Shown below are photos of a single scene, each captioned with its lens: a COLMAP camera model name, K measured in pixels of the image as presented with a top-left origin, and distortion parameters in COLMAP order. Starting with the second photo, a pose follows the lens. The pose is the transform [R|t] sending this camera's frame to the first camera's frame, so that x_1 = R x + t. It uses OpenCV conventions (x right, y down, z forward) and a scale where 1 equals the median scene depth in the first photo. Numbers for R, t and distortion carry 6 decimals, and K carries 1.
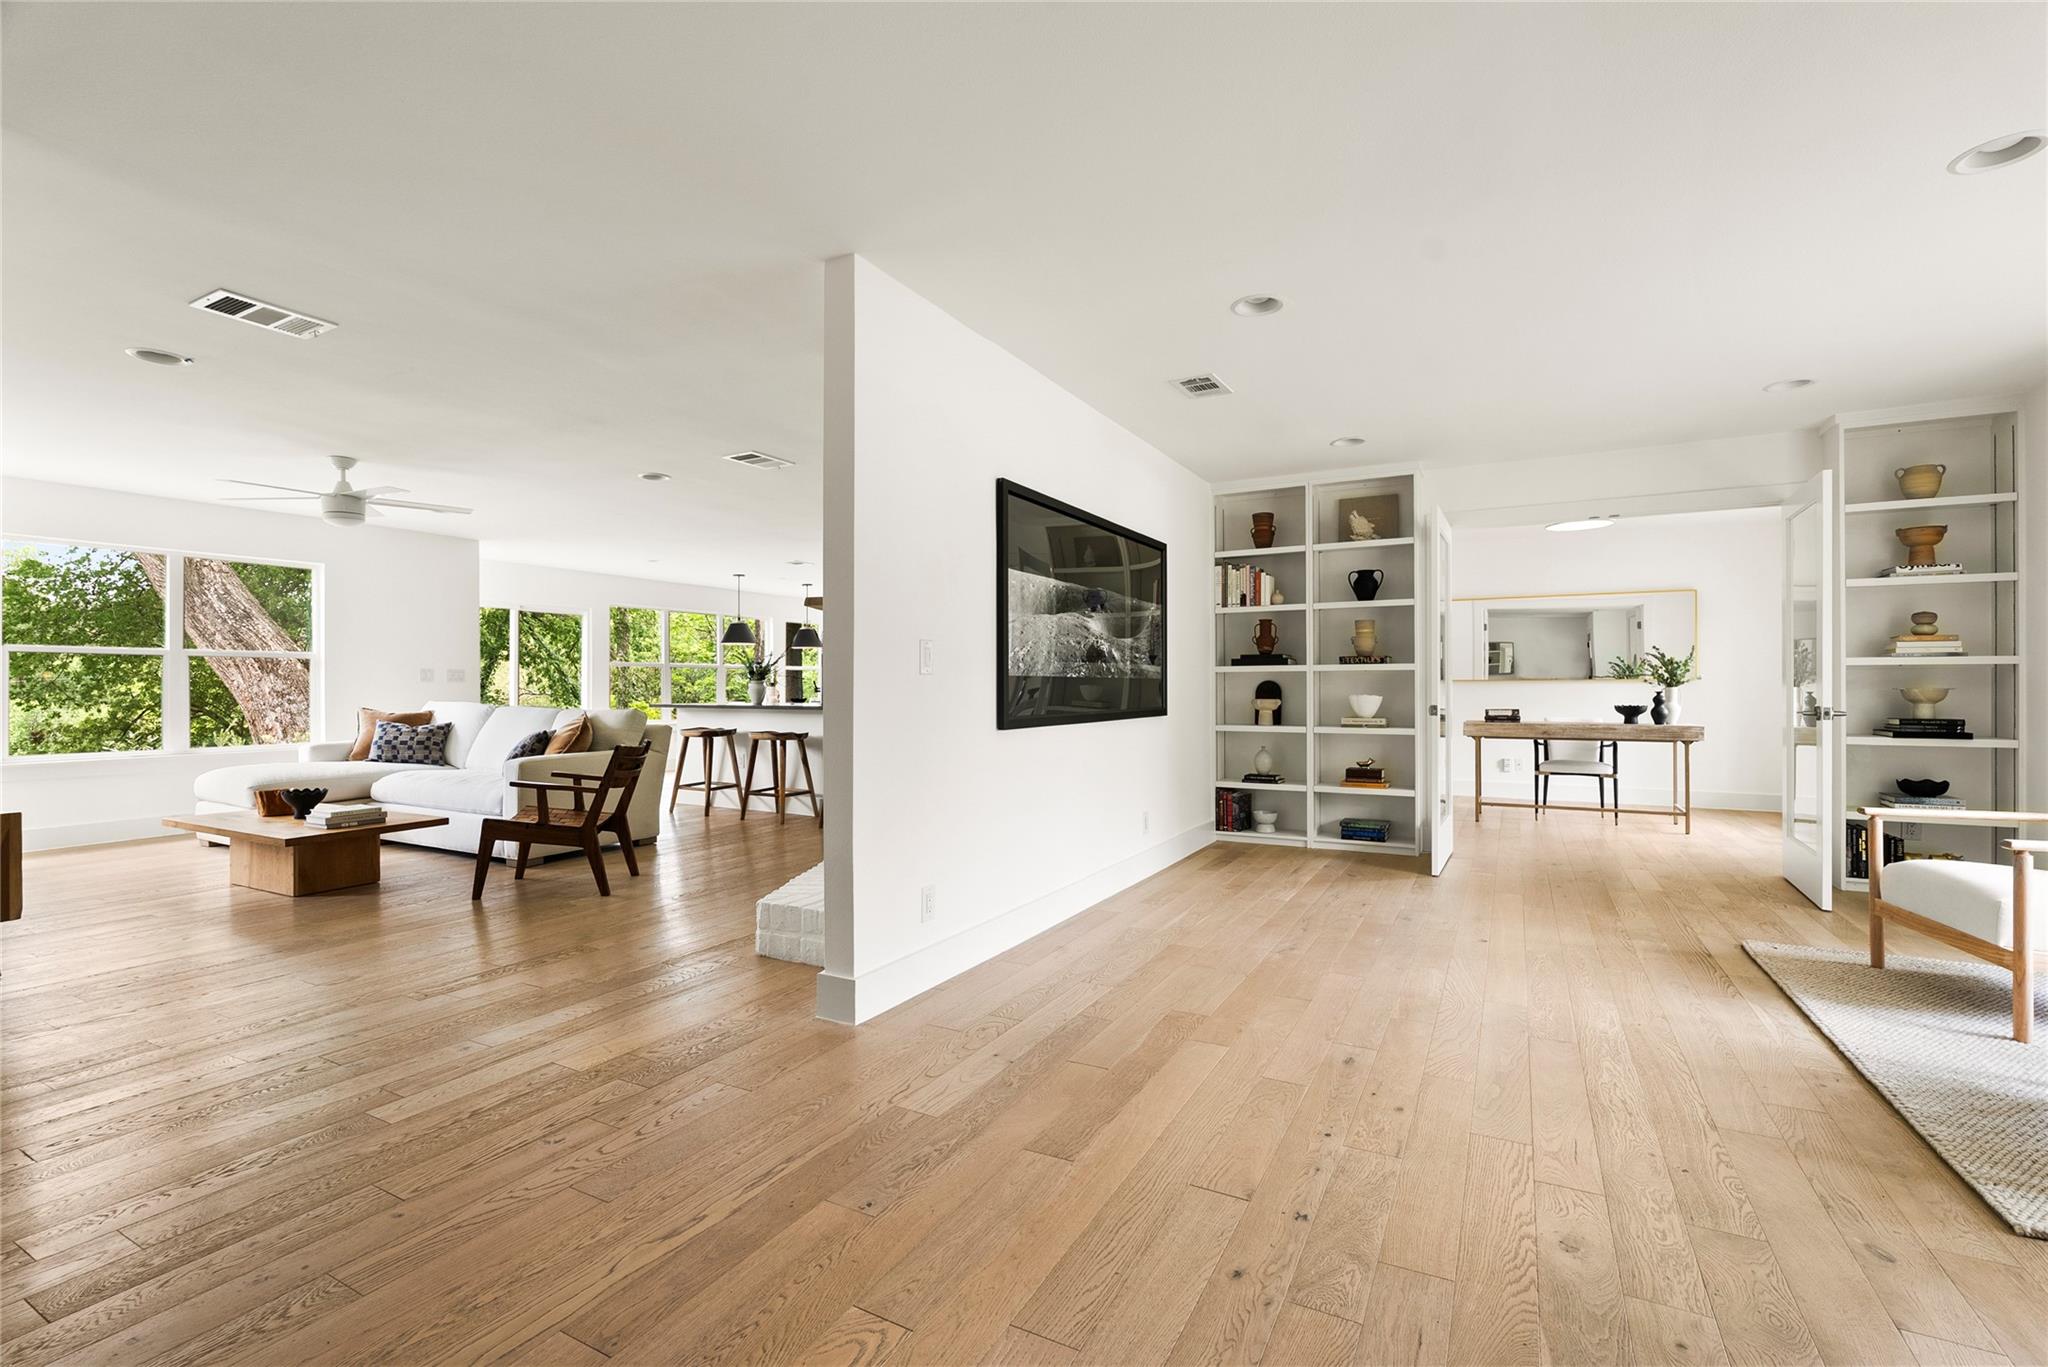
lens RADIAL K [[959.7, 0, 1024.0], [0, 959.7, 683.5], [0, 0, 1]] dist [0.000074, 0.000019]
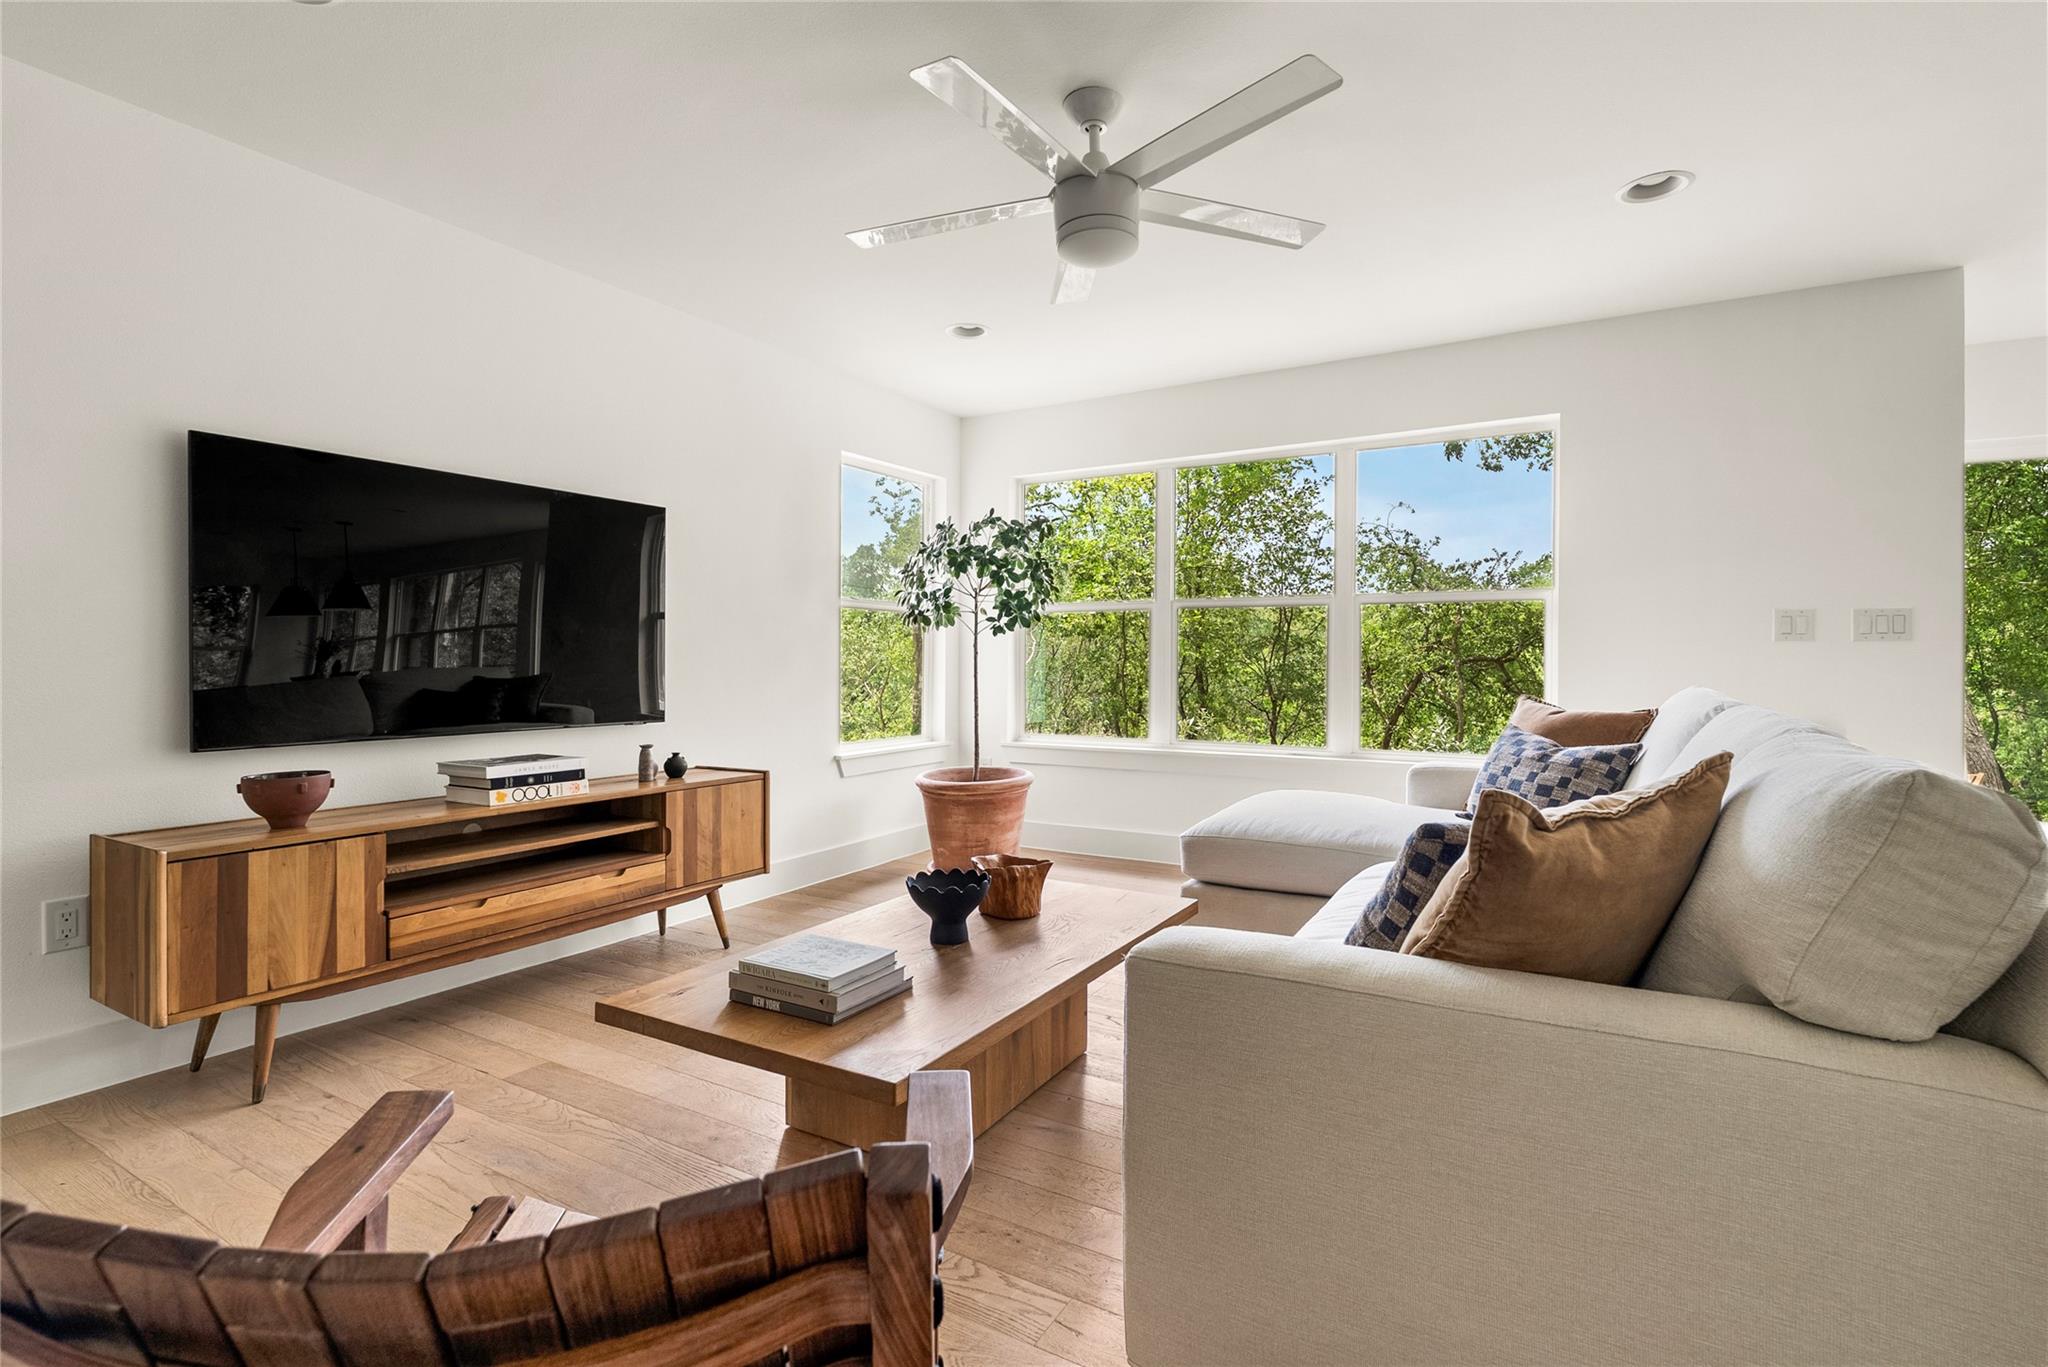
lens RADIAL K [[876.9, 0, 1024.0], [0, 876.9, 683.5], [0, 0, 1]] dist [0.000191, -0.000010]
pose [[-0.019265, 0.014005, -0.999716, -0.330207], [0.004010, 0.999895, 0.013930, 0.017416], [0.999806, -0.003740, -0.019319, 1.010807]]
